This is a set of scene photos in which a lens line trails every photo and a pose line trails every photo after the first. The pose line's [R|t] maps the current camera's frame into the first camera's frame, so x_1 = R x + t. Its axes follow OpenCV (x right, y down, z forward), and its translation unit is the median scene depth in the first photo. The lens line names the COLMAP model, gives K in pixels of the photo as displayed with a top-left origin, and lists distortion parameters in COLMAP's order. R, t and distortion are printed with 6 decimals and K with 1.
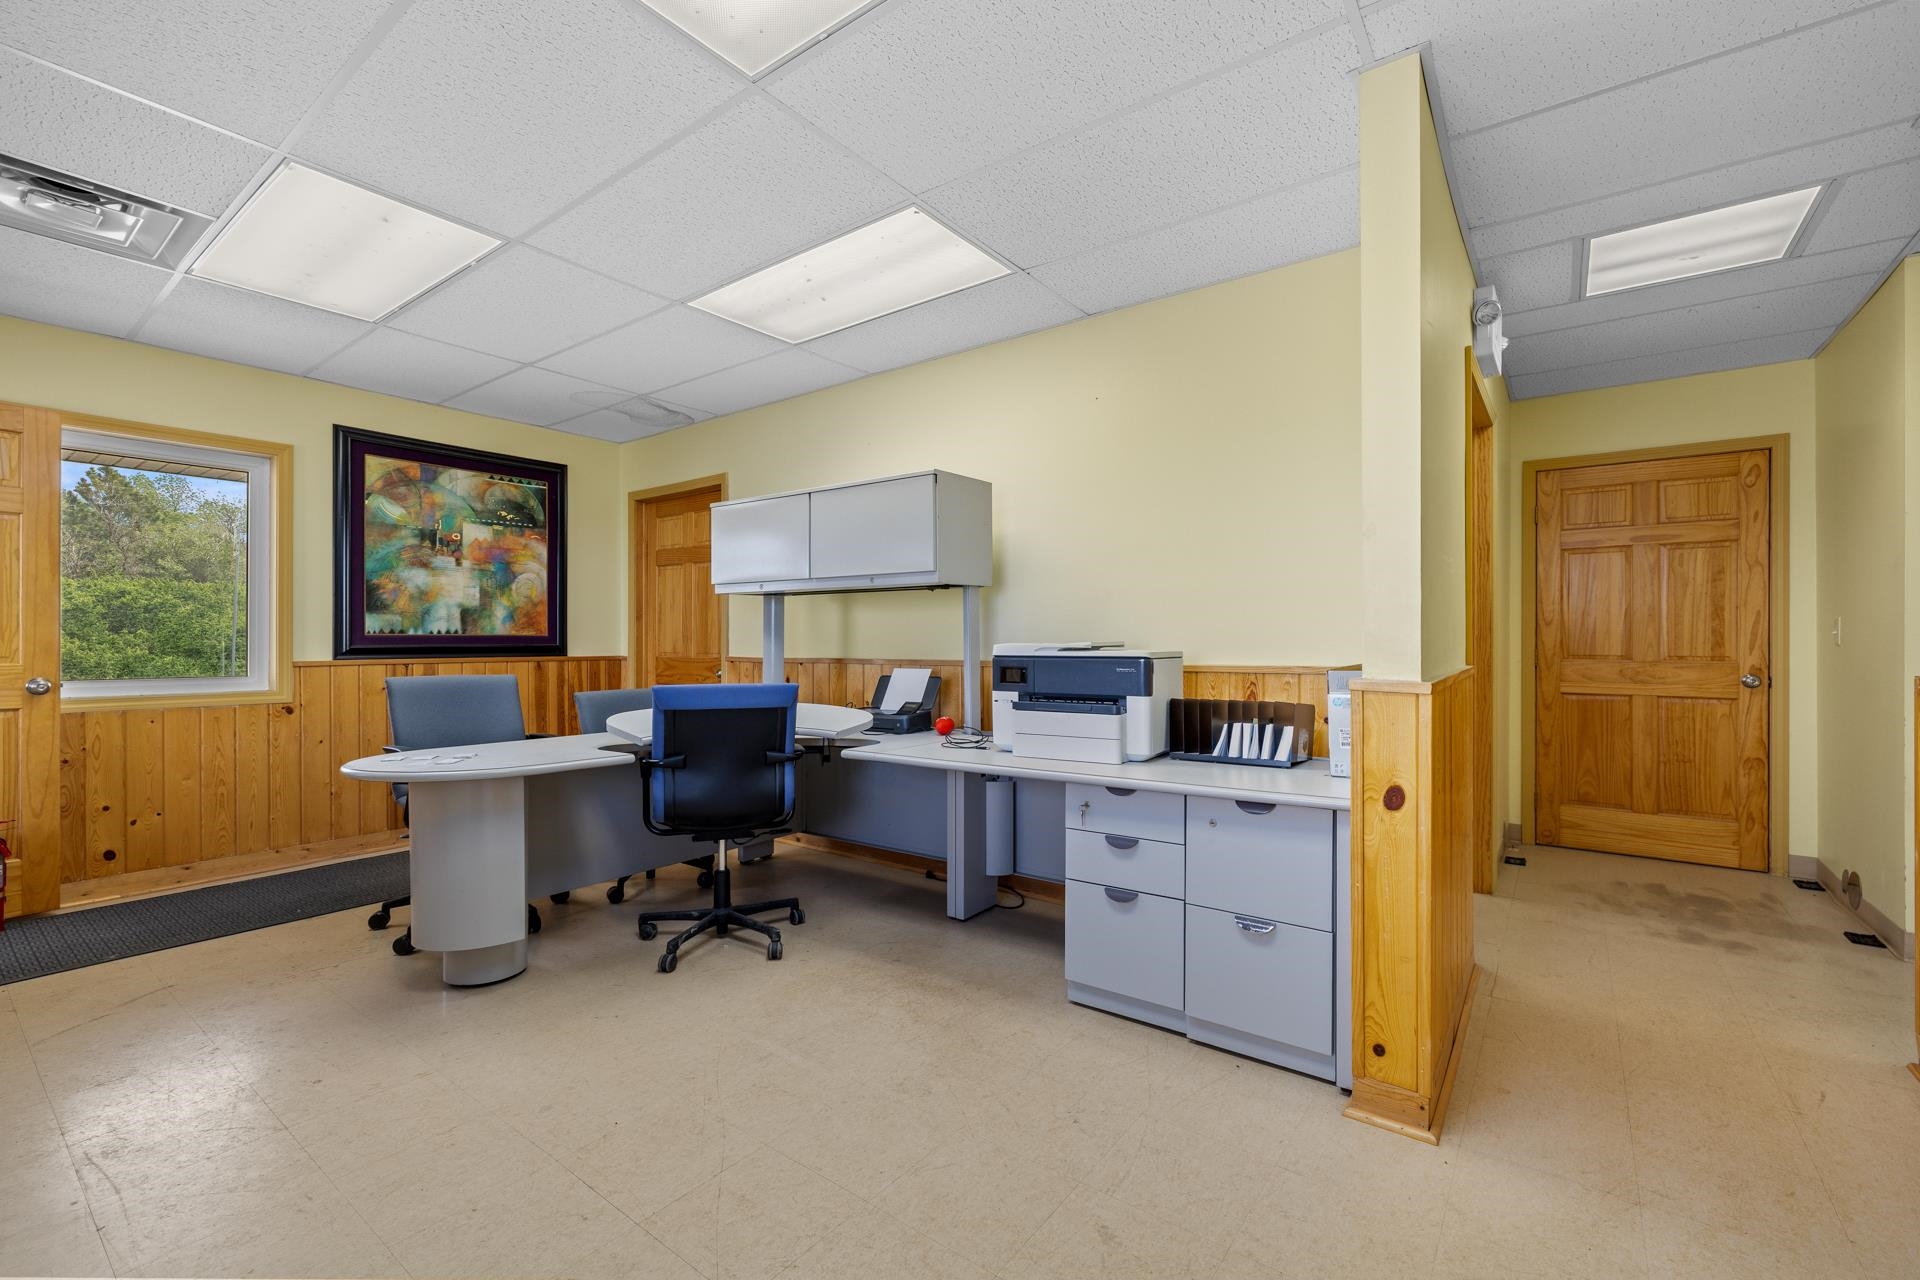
lens RADIAL K [[813.8, 0, 967.5], [0, 813.8, 639.7], [0, 0, 1]] dist [-0.003736, 0.002080]
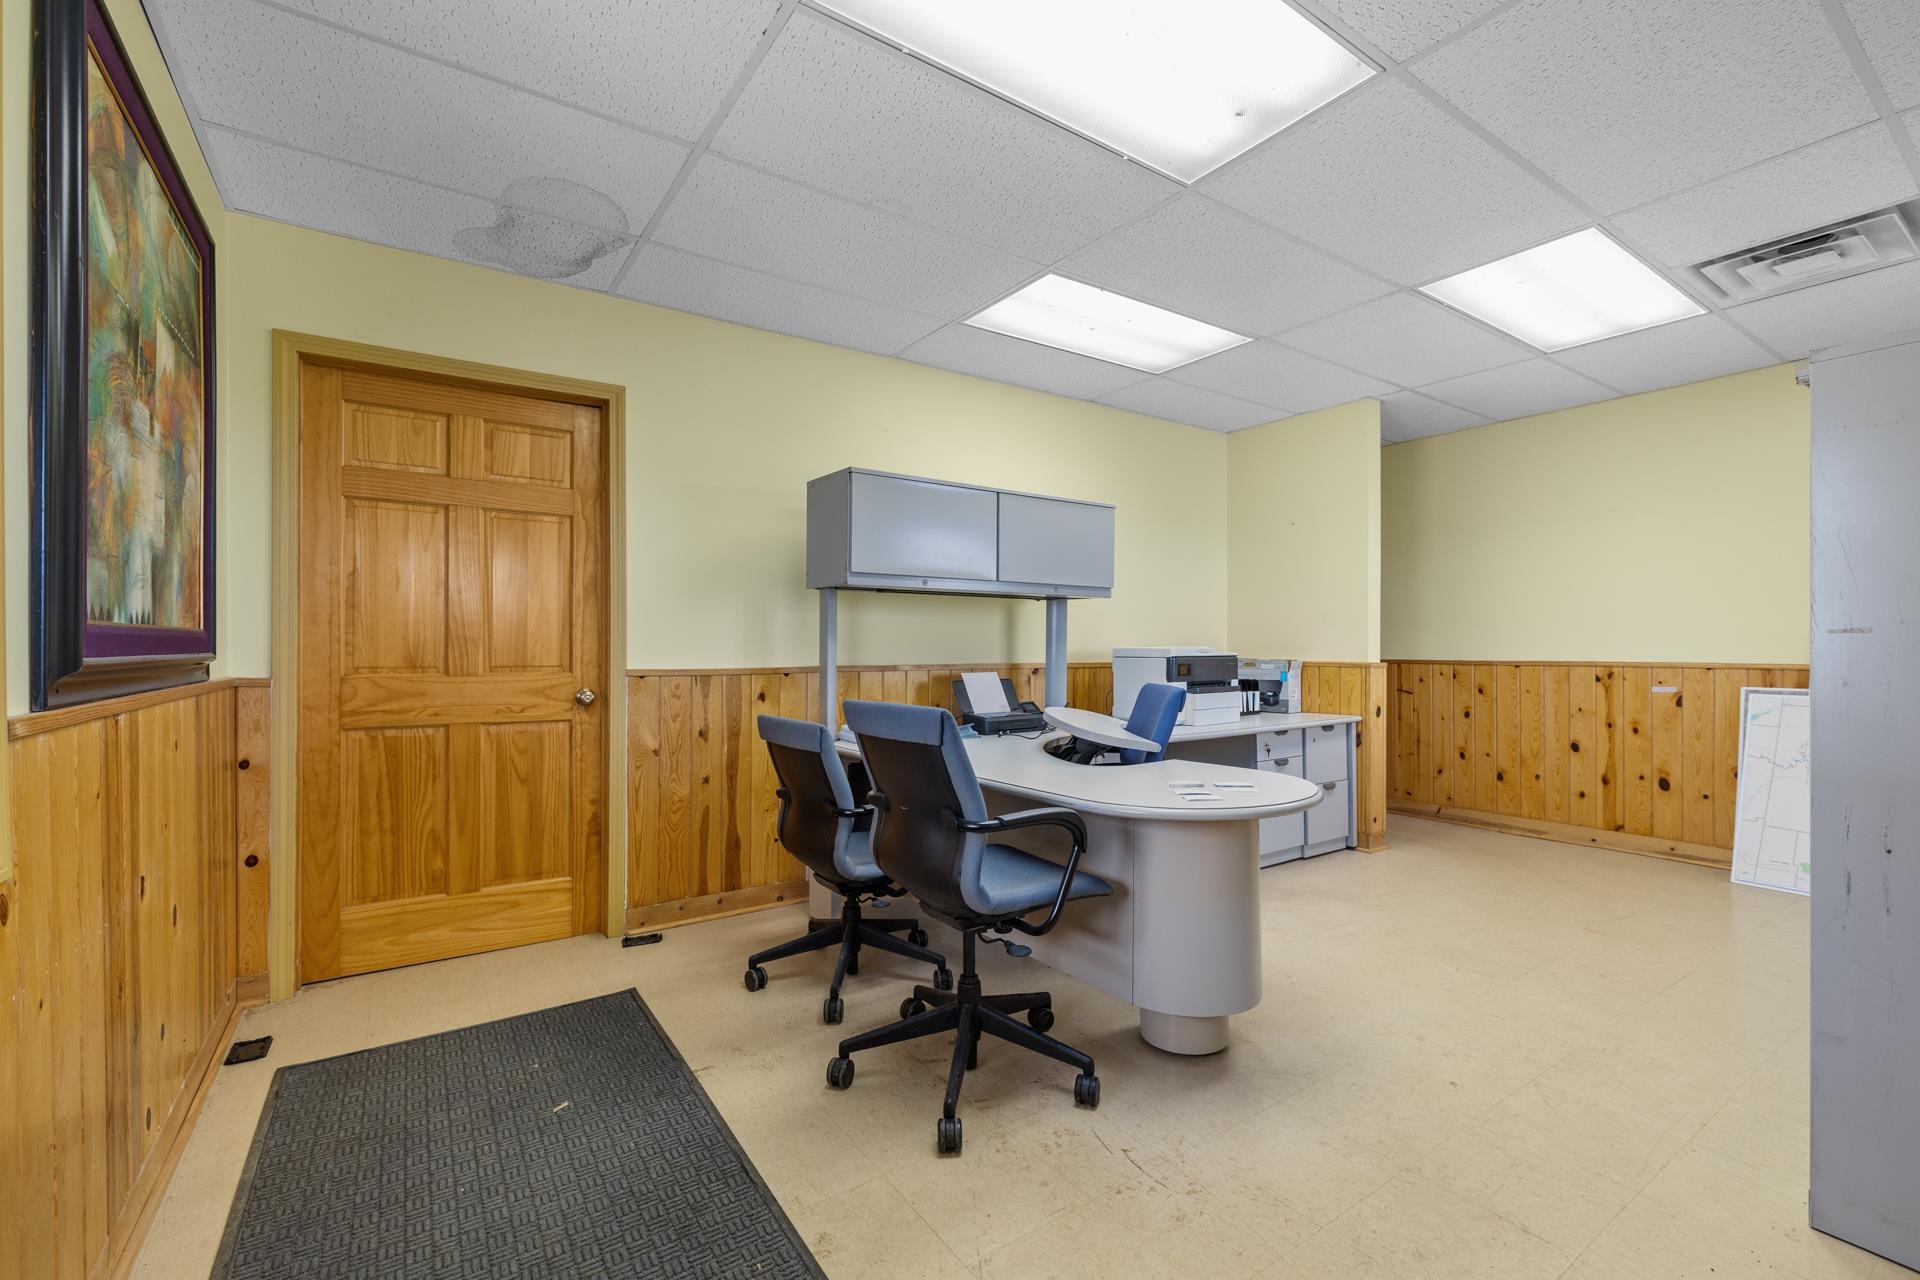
lens RADIAL K [[813.8, 0, 969.7], [0, 813.8, 652.7], [0, 0, 1]] dist [-0.003736, 0.002080]
pose [[0.325485, -0.008538, 0.945509, -1.176646], [-0.001542, 0.999953, 0.009561, 0.000431], [-0.945546, -0.004569, 0.325456, 0.753338]]
